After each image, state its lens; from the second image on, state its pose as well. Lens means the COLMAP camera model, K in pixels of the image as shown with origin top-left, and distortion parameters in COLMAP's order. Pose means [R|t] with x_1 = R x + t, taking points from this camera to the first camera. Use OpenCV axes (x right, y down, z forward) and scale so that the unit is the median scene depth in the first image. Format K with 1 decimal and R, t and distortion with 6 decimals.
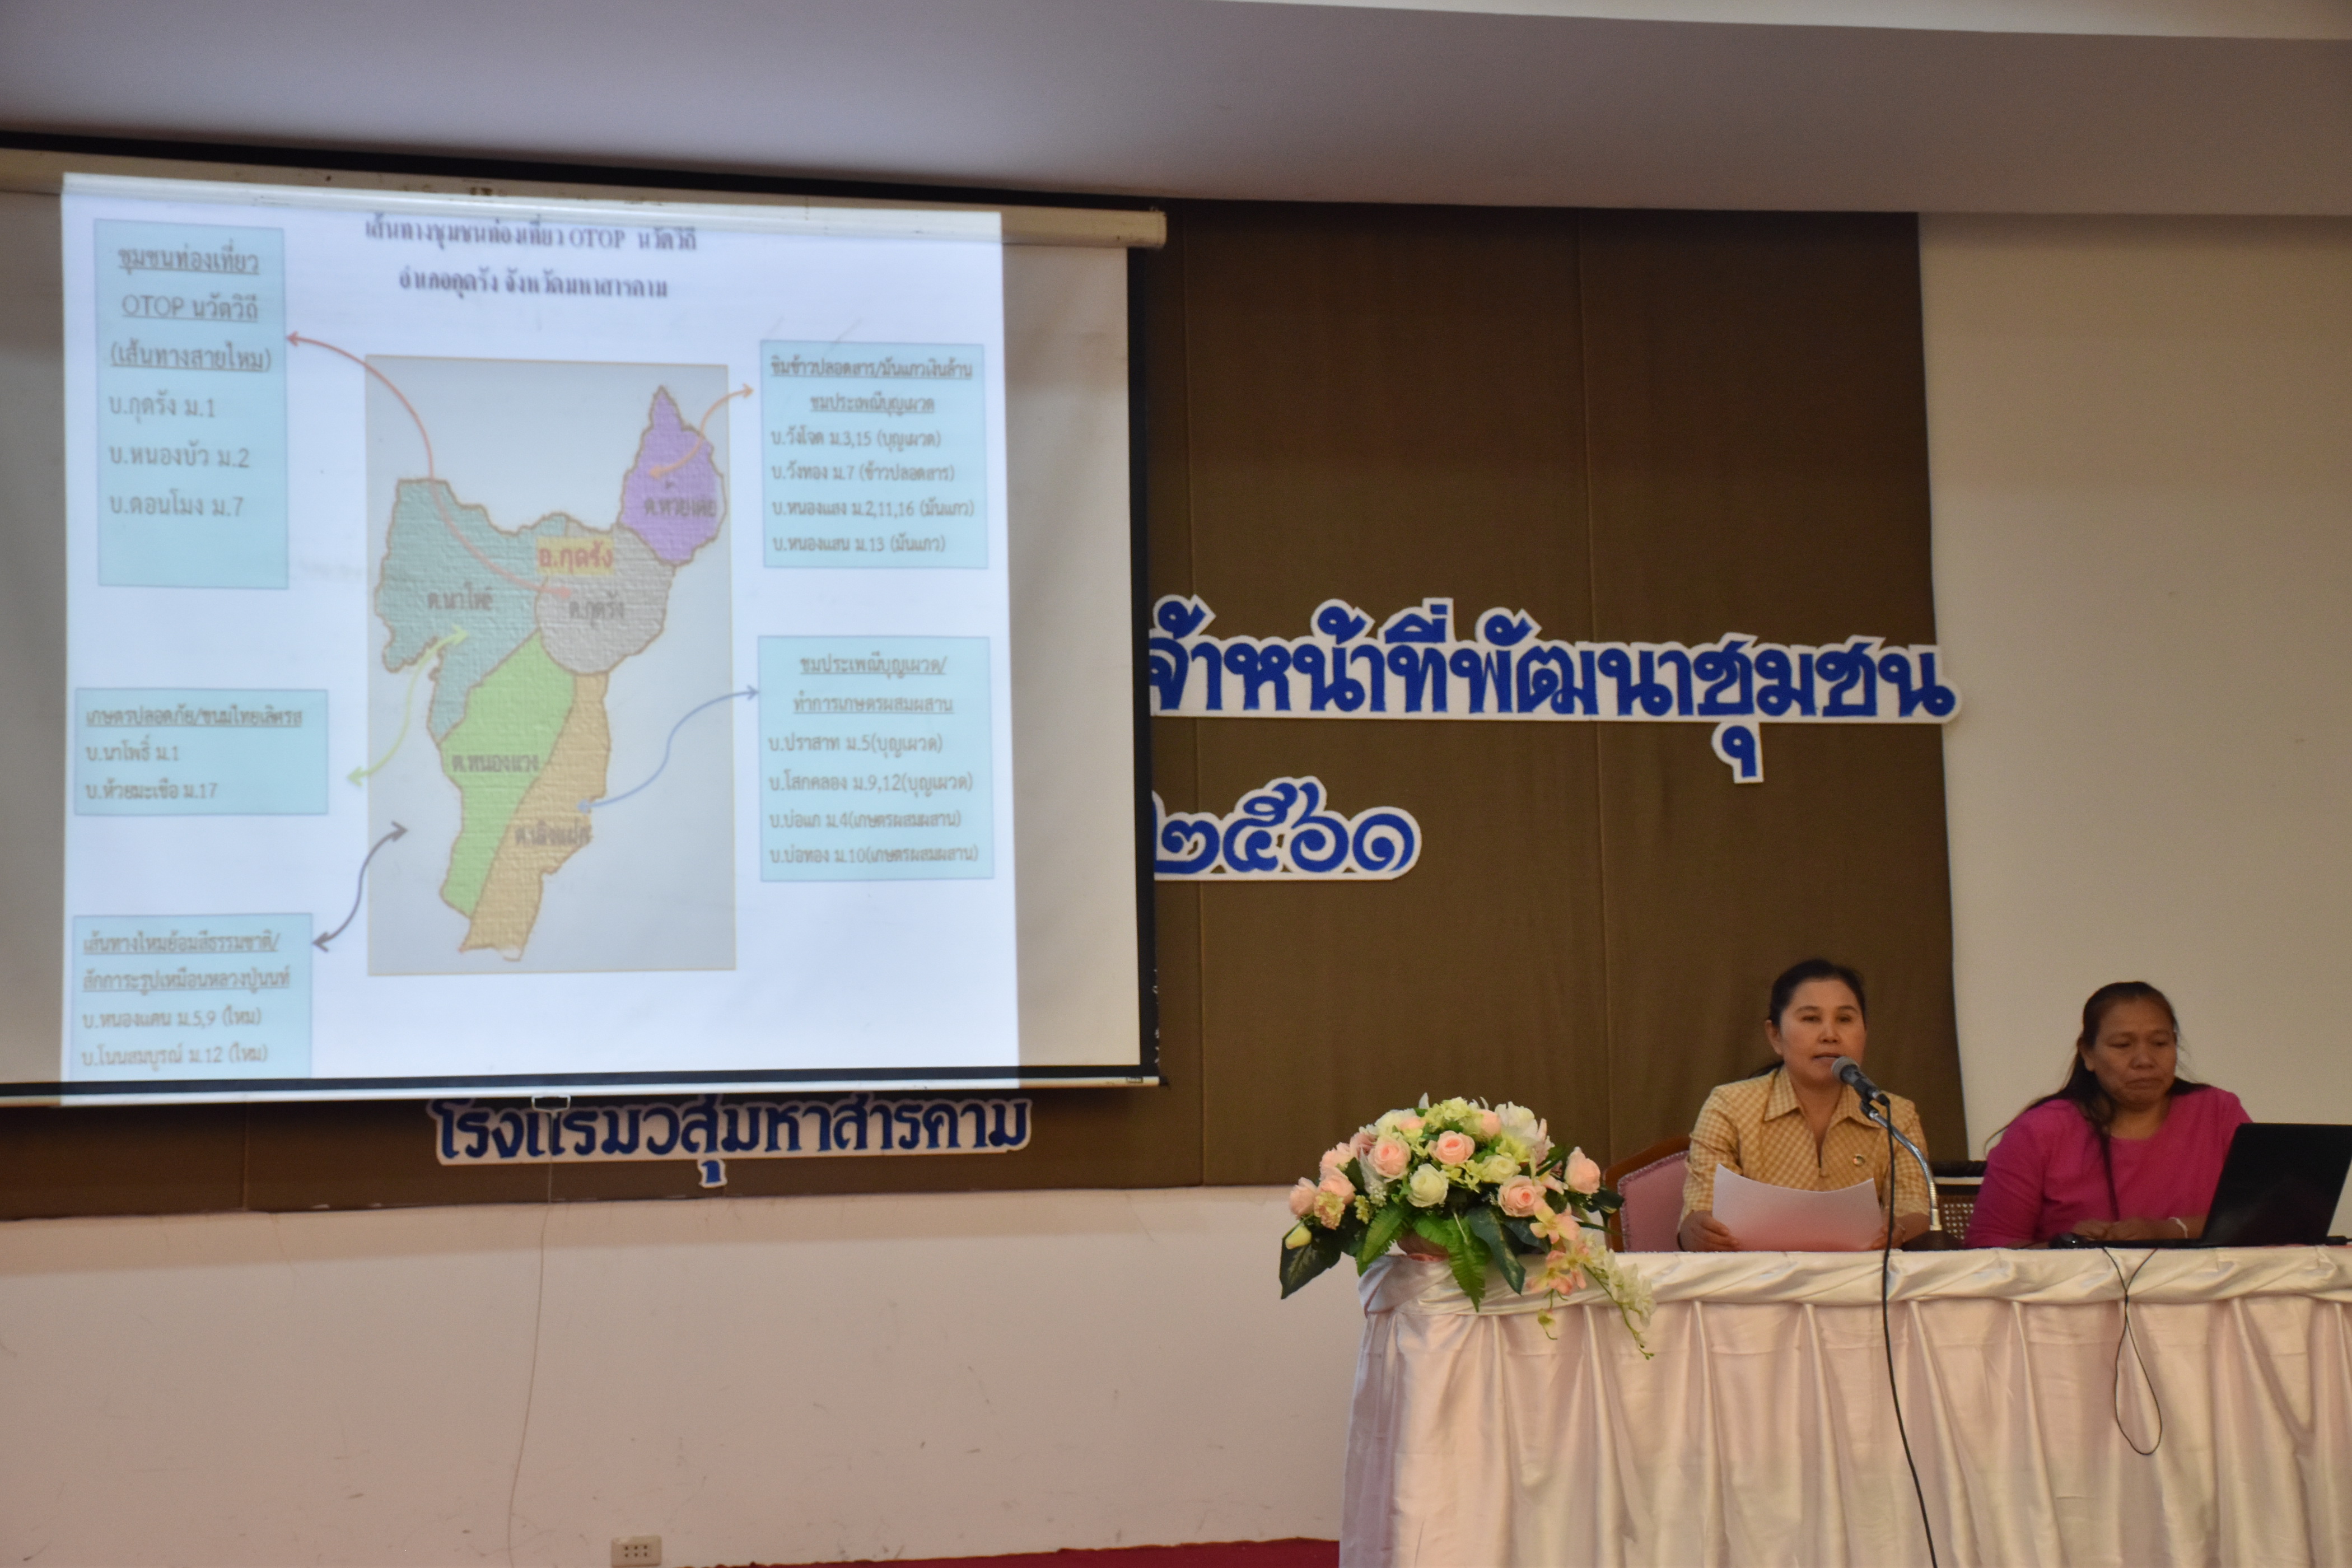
lens RADIAL K [[3592.4, 0, 1172.0], [0, 3592.4, 783.4], [0, 0, 1]] dist [0.182579, 0.592150]
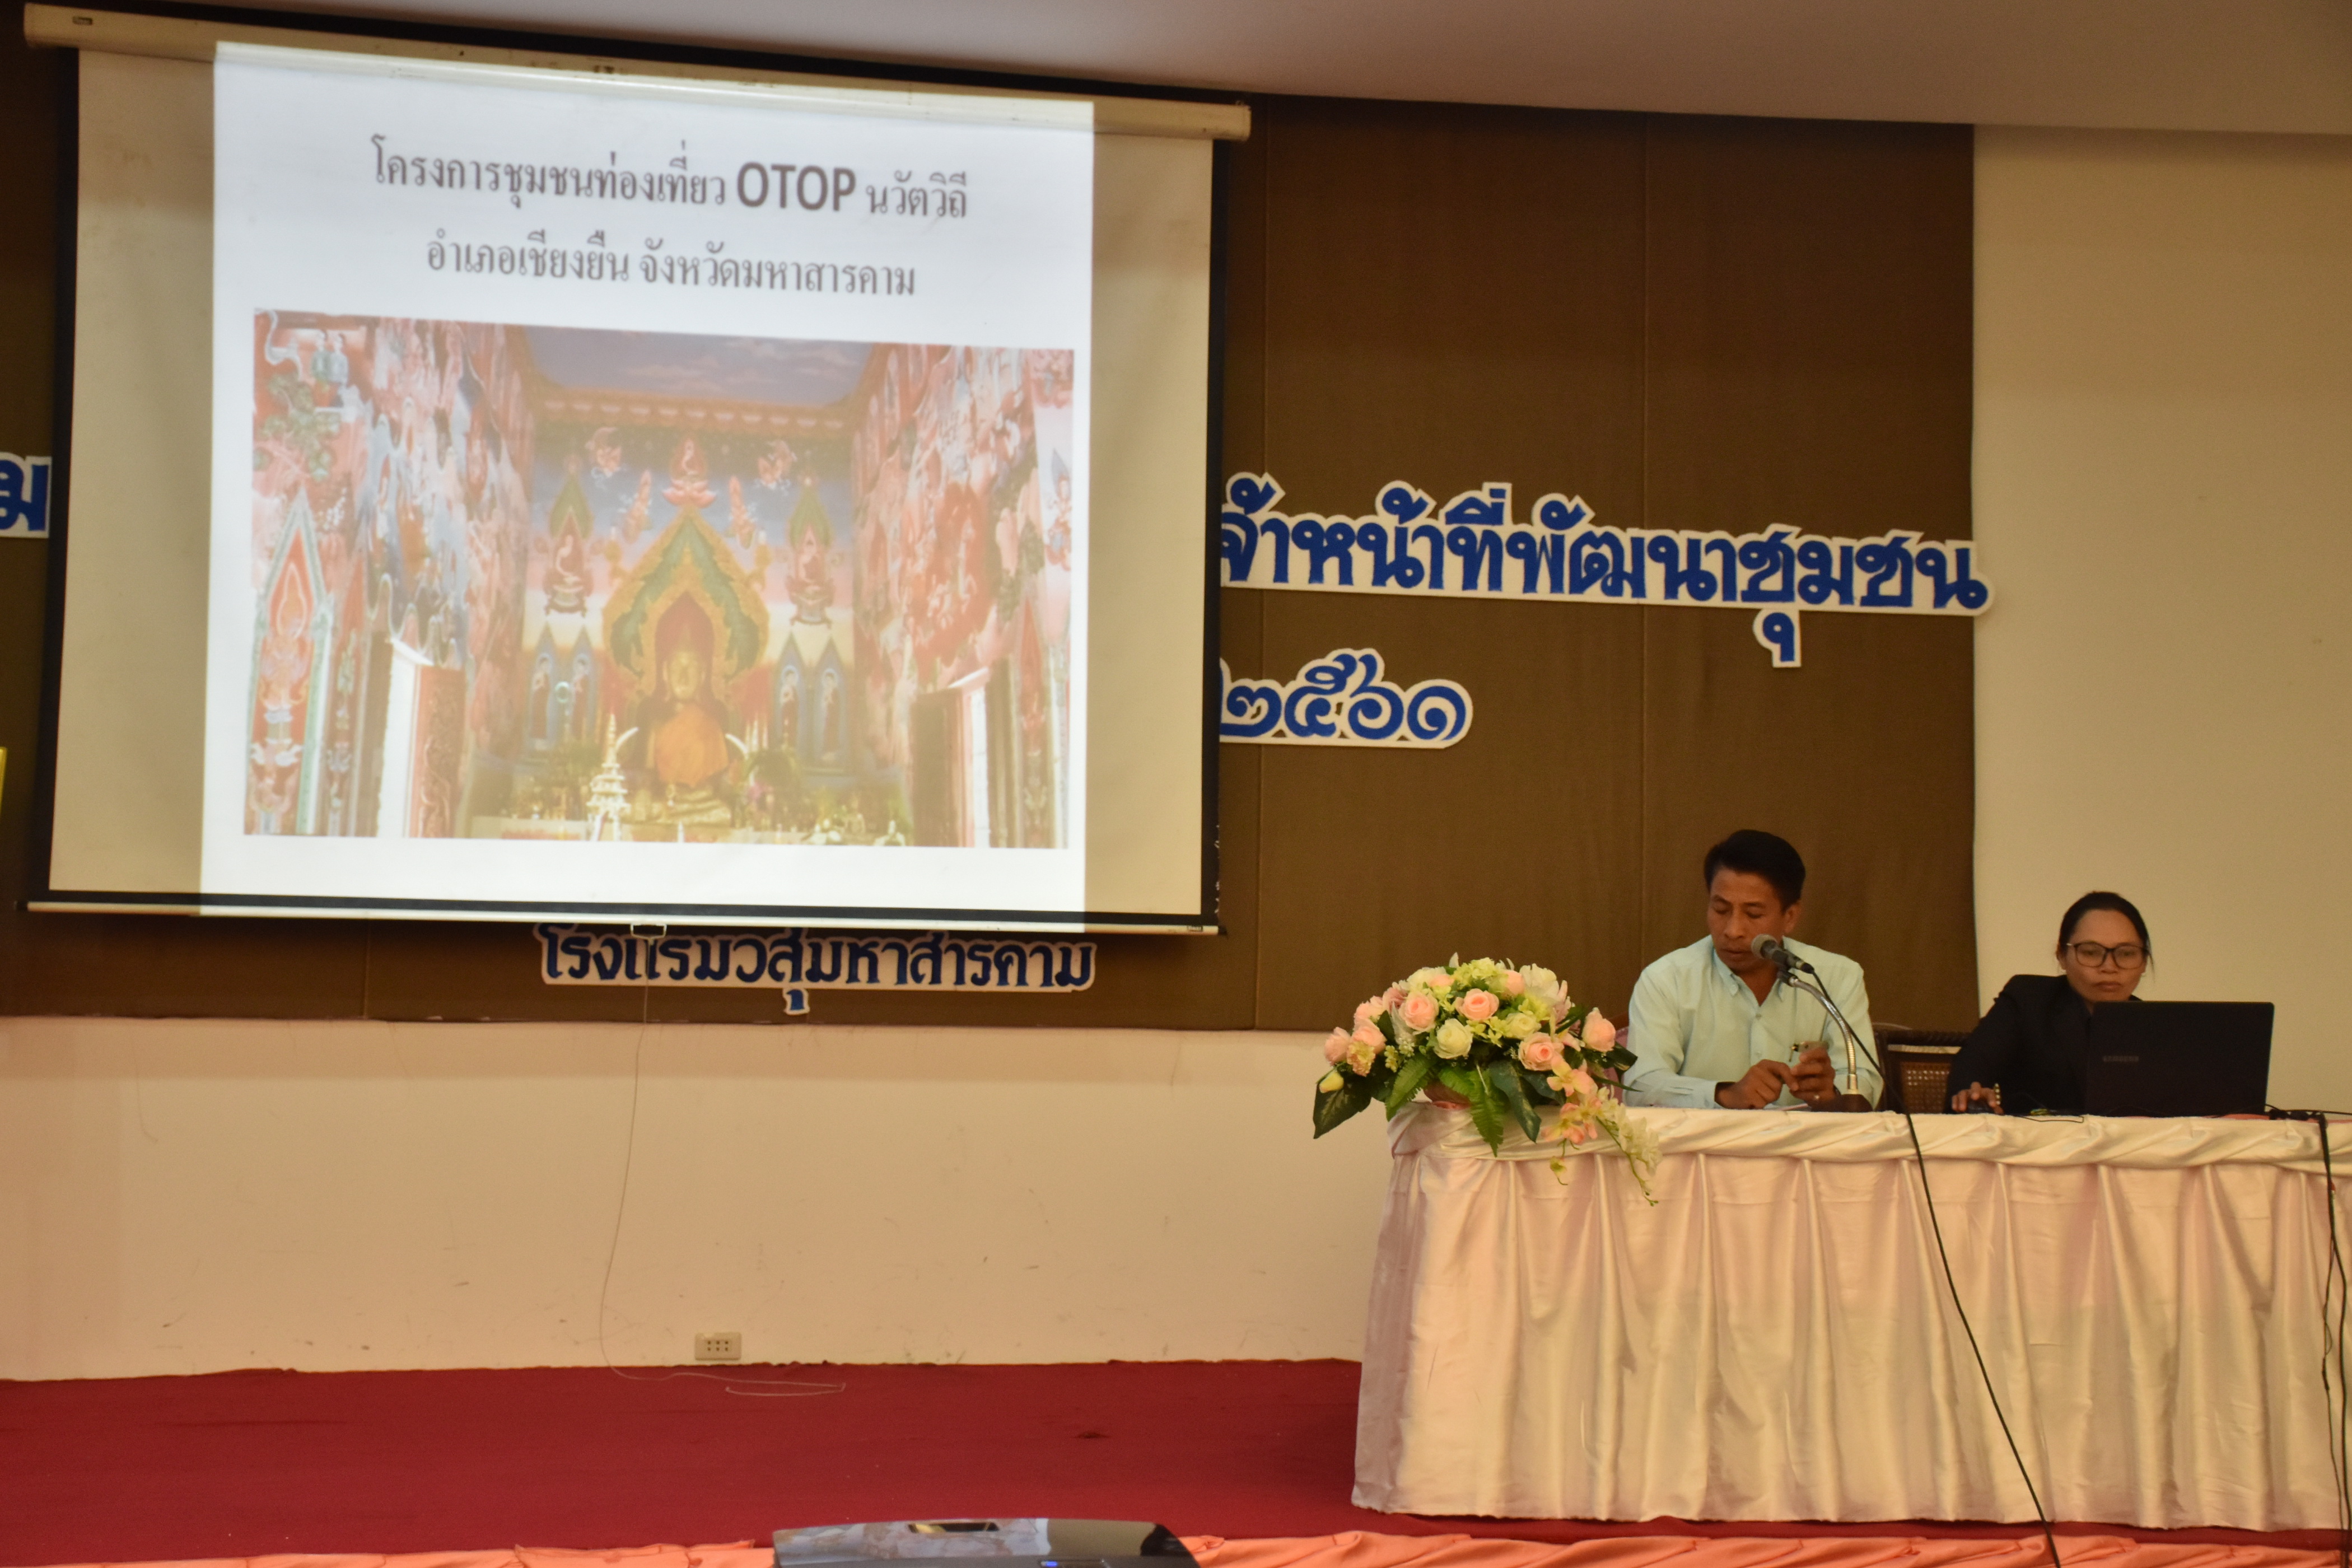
lens RADIAL K [[3440.1, 0, 1171.8], [0, 3440.1, 781.6], [0, 0, 1]] dist [0.159105, 0.426455]
pose [[0.999162, 0.033214, -0.023932, 0.006136], [-0.032205, 0.998624, 0.041397, -0.003023], [0.025274, -0.040591, 0.998856, -0.015140]]
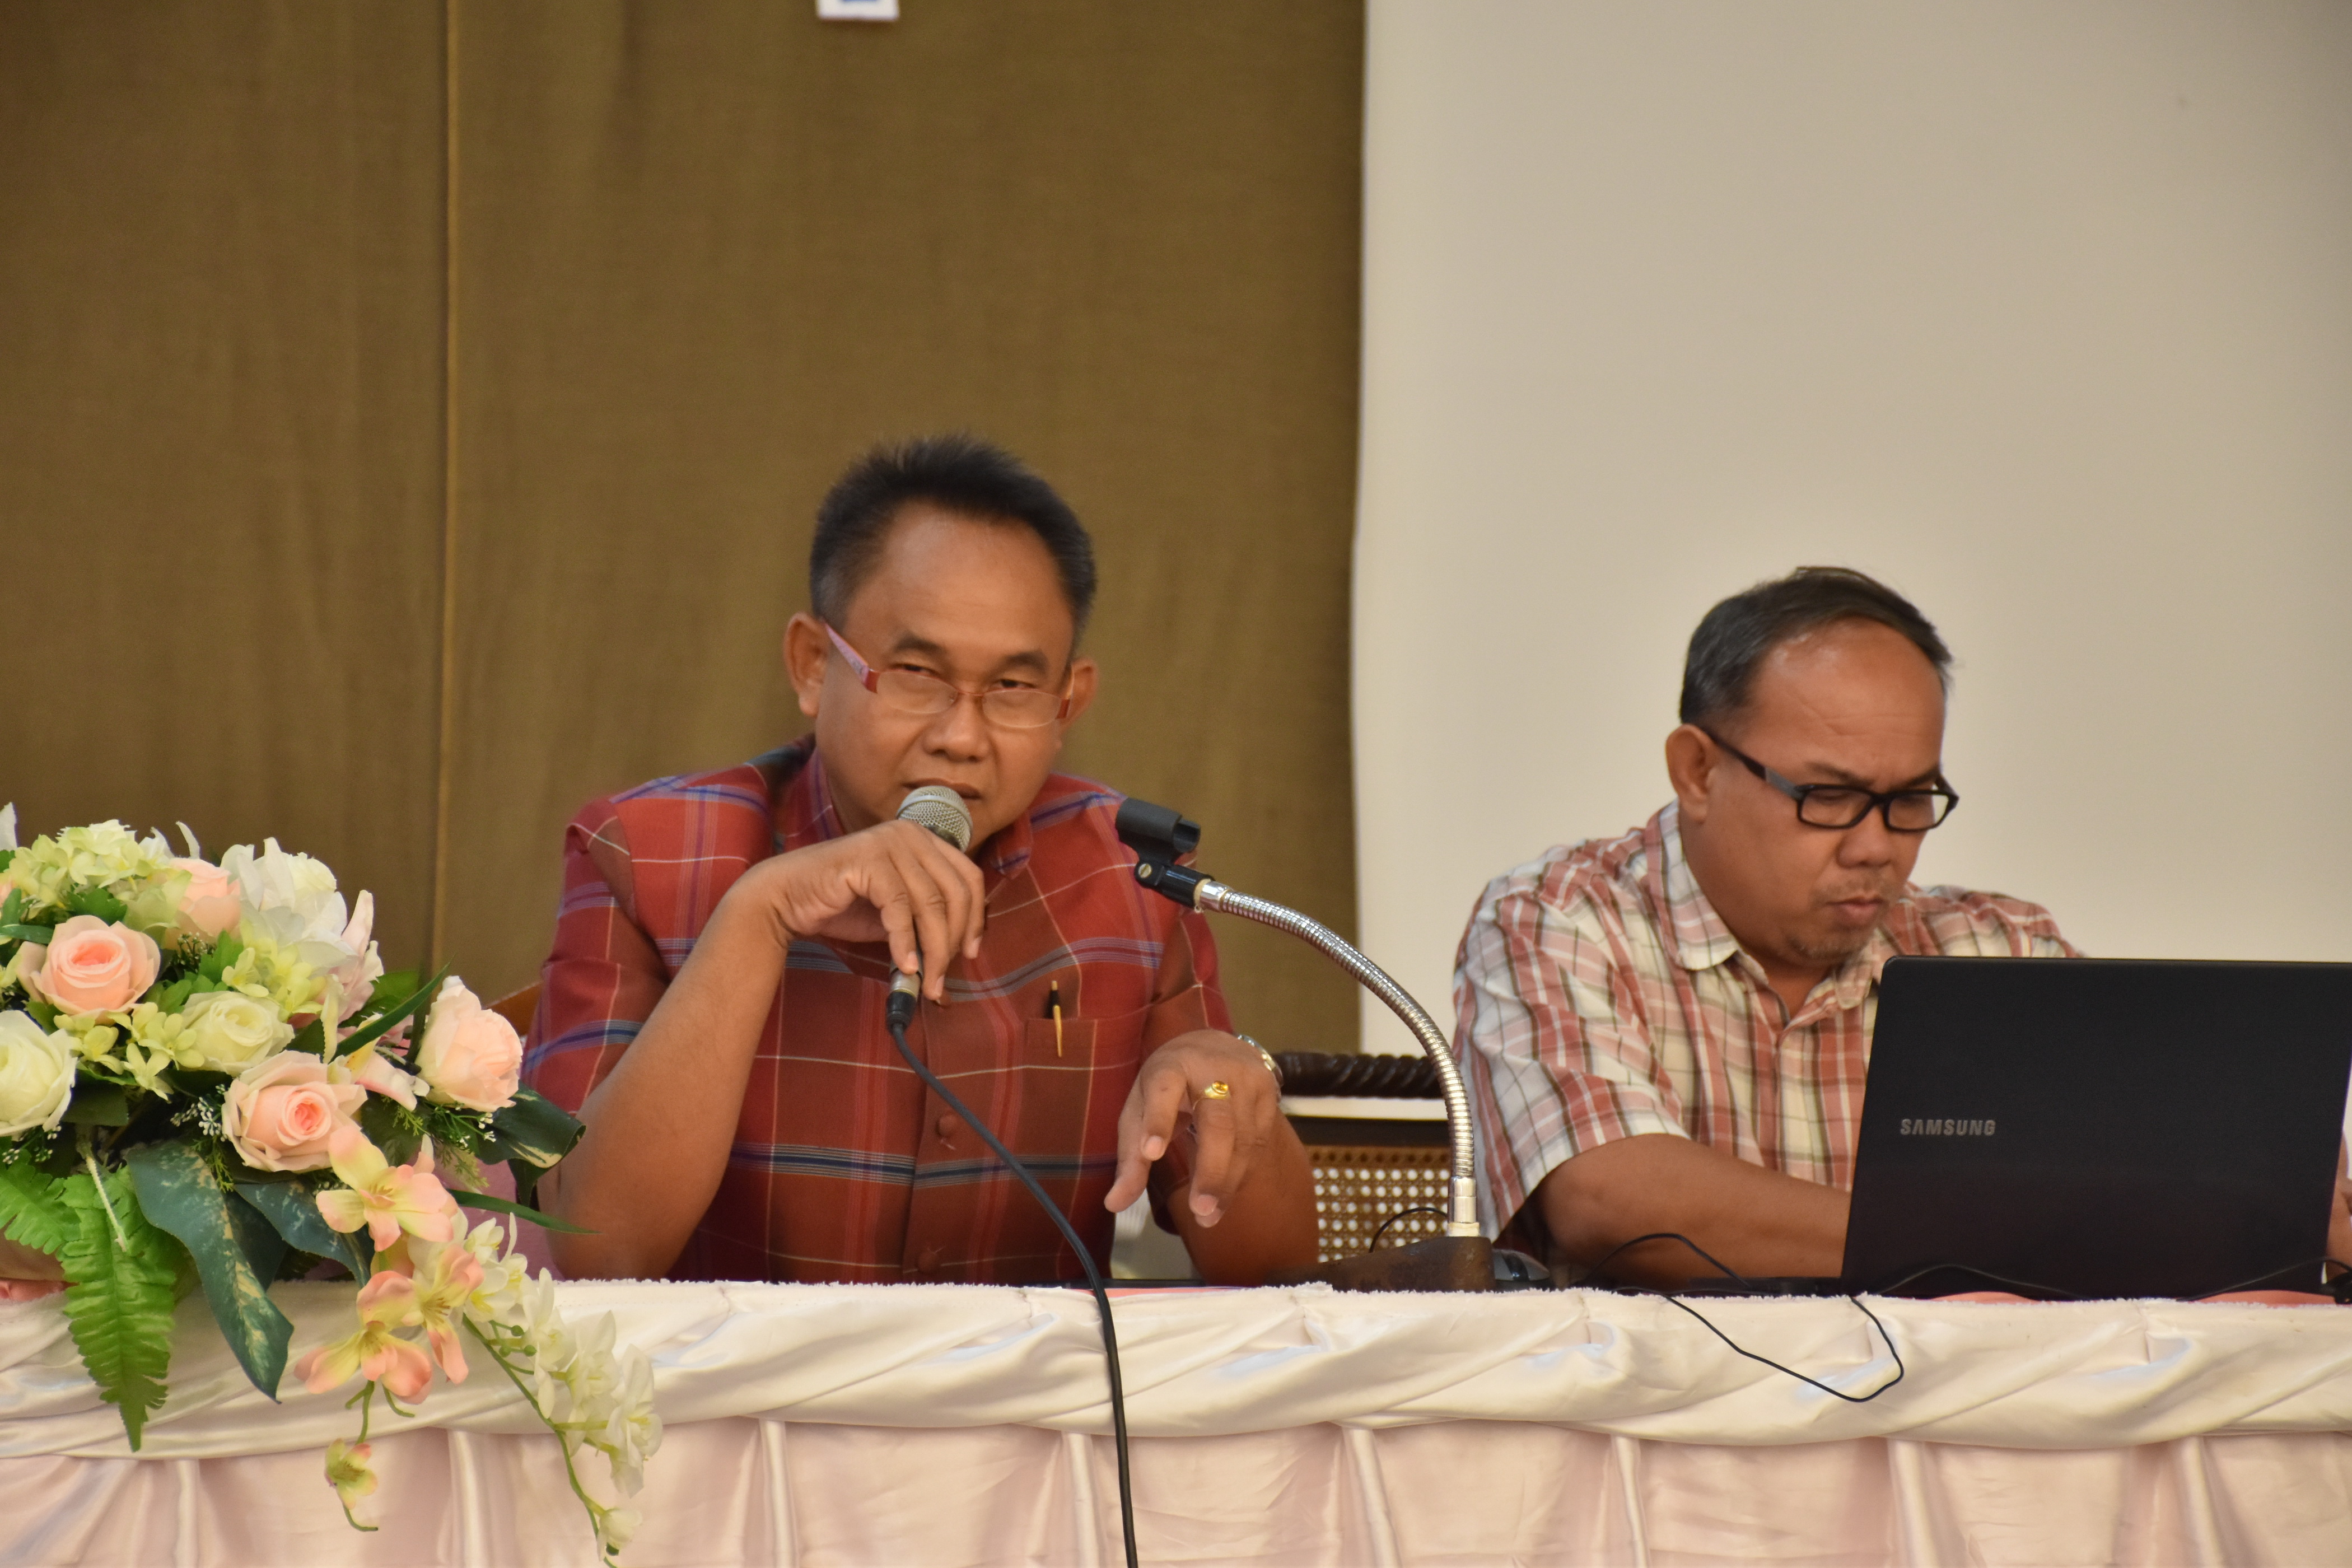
lens RADIAL K [[9135.2, 0, 1176.0], [0, 9135.2, 784.0], [0, 0, 1]] dist [1.290305, 6.158613]
pose [[0.974786, 0.044044, 0.218750, -0.009891], [-0.060244, 0.995868, 0.067946, 0.012374], [-0.214854, -0.079412, 0.973412, 0.085720]]
